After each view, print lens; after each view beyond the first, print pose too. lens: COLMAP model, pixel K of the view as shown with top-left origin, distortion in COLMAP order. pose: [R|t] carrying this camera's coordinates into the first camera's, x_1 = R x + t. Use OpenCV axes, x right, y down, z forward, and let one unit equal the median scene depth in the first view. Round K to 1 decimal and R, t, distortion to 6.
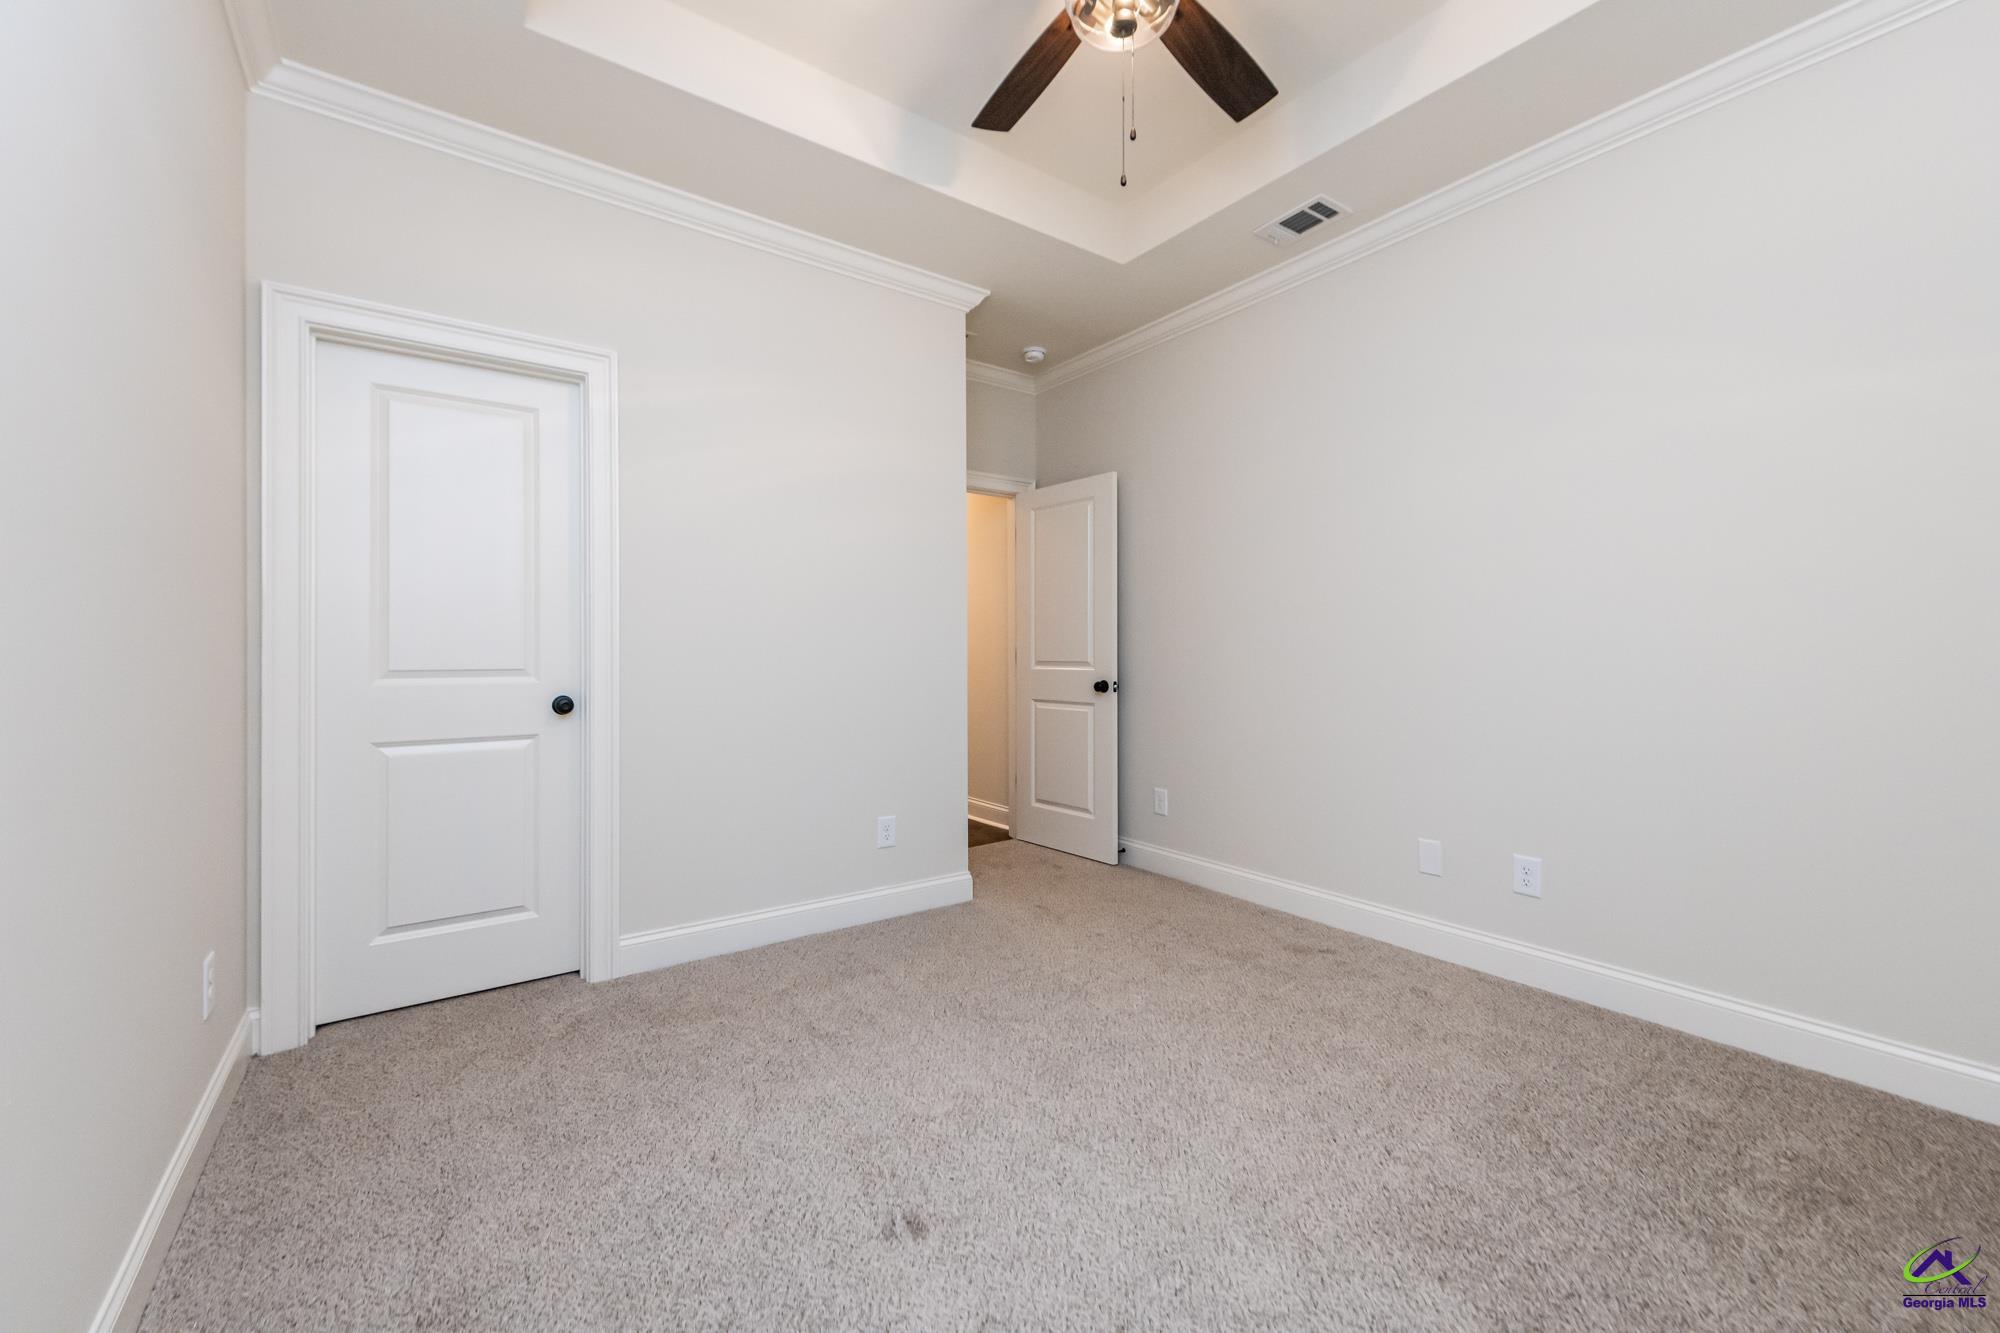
lens RADIAL K [[791.9, 0, 1004.6], [0, 791.9, 650.8], [0, 0, 1]] dist [0.057299, -0.000150]
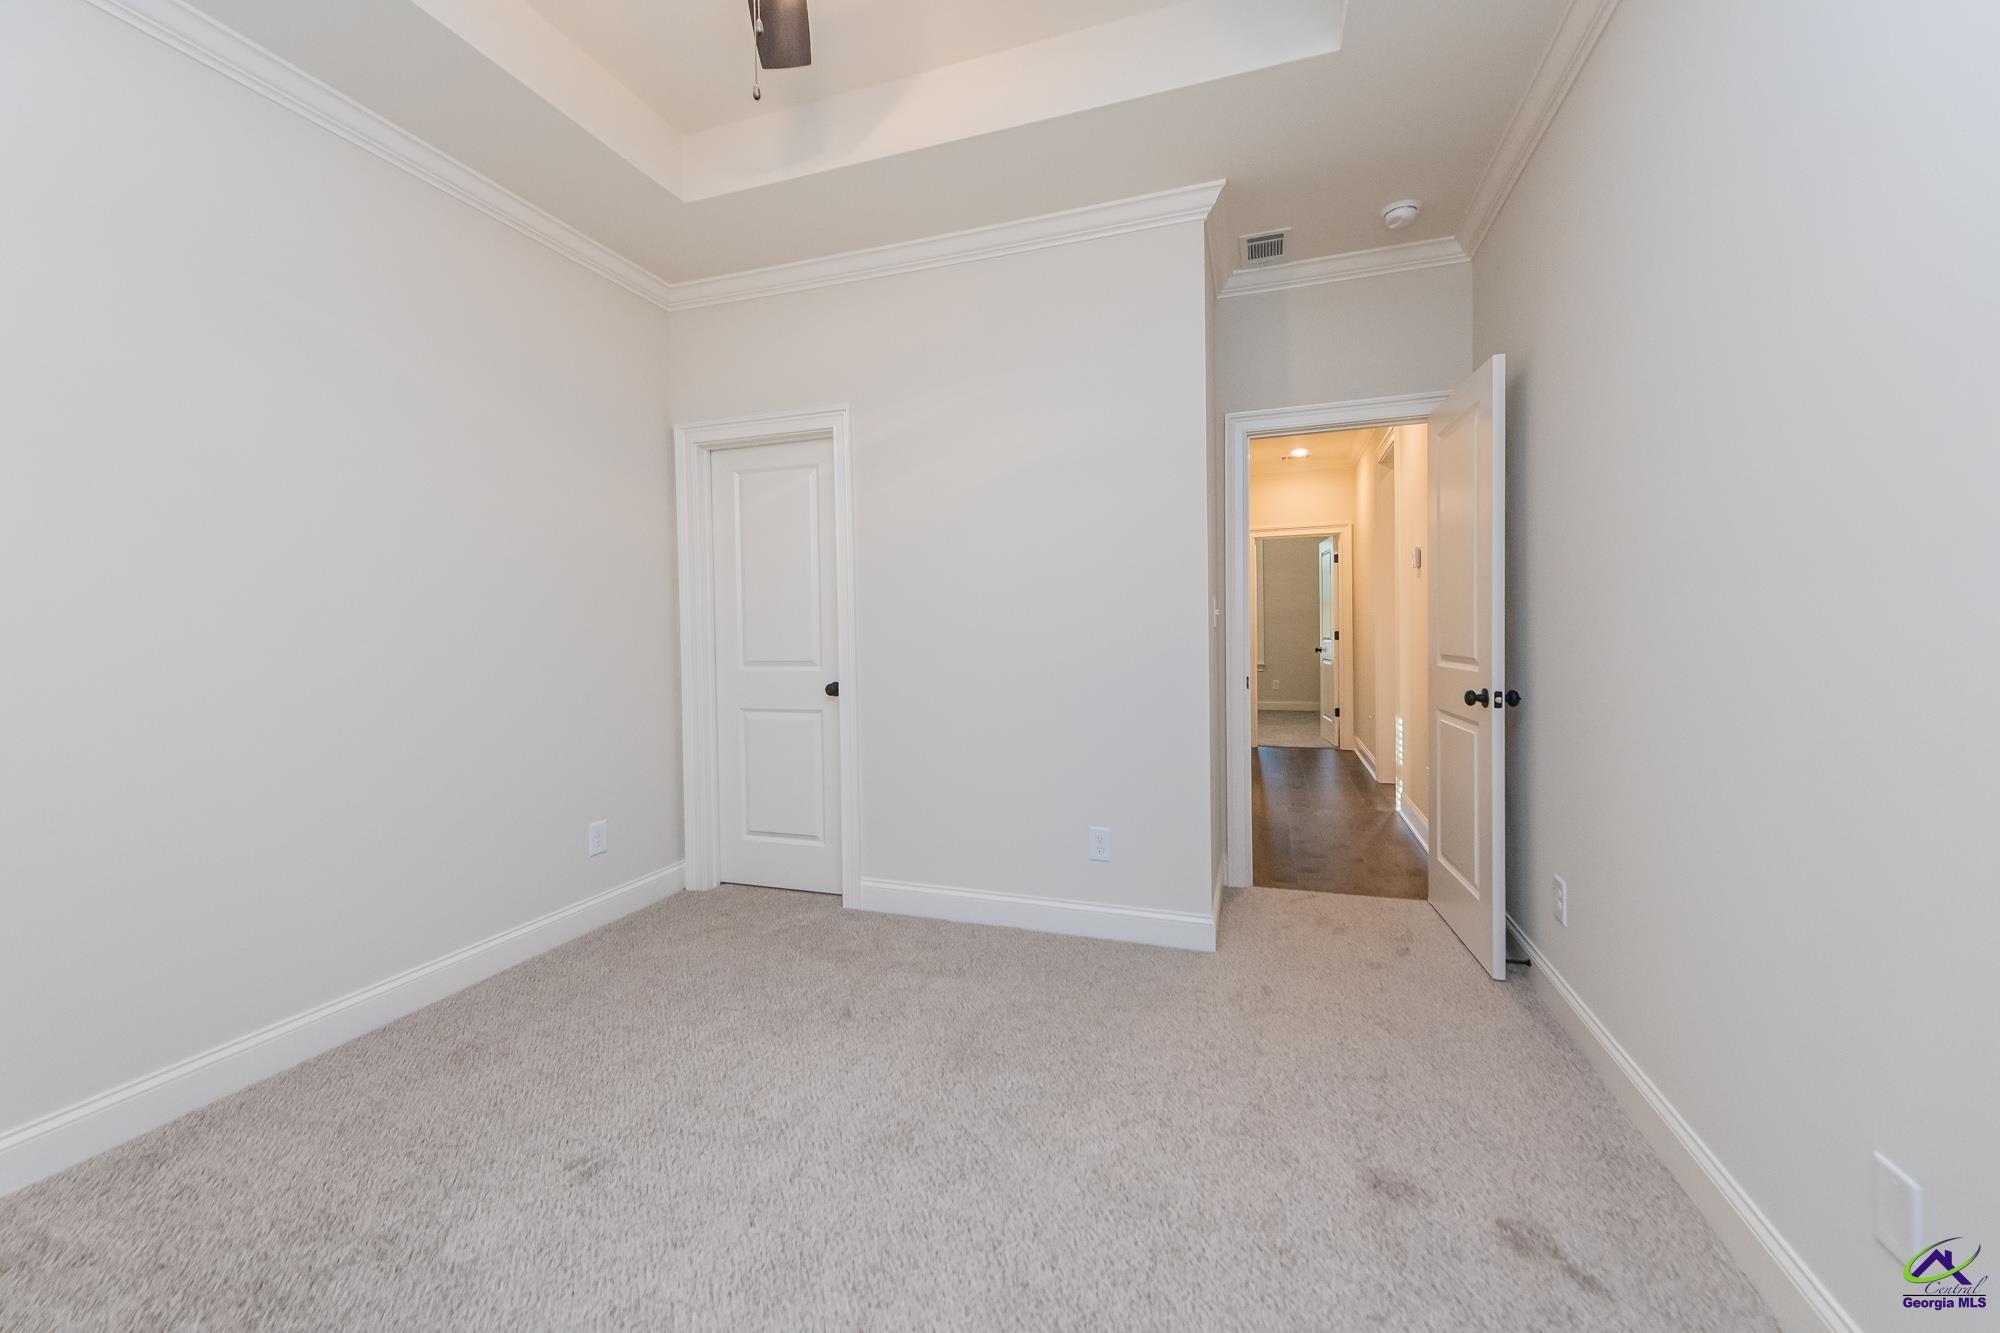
lens RADIAL K [[791.9, 0, 1004.6], [0, 791.9, 650.8], [0, 0, 1]] dist [0.057299, -0.000150]
pose [[0.586808, 0.006958, -0.809696, 0.649533], [0.011075, 0.999801, 0.016617, -0.012194], [0.809650, -0.018718, 0.586614, 0.474692]]
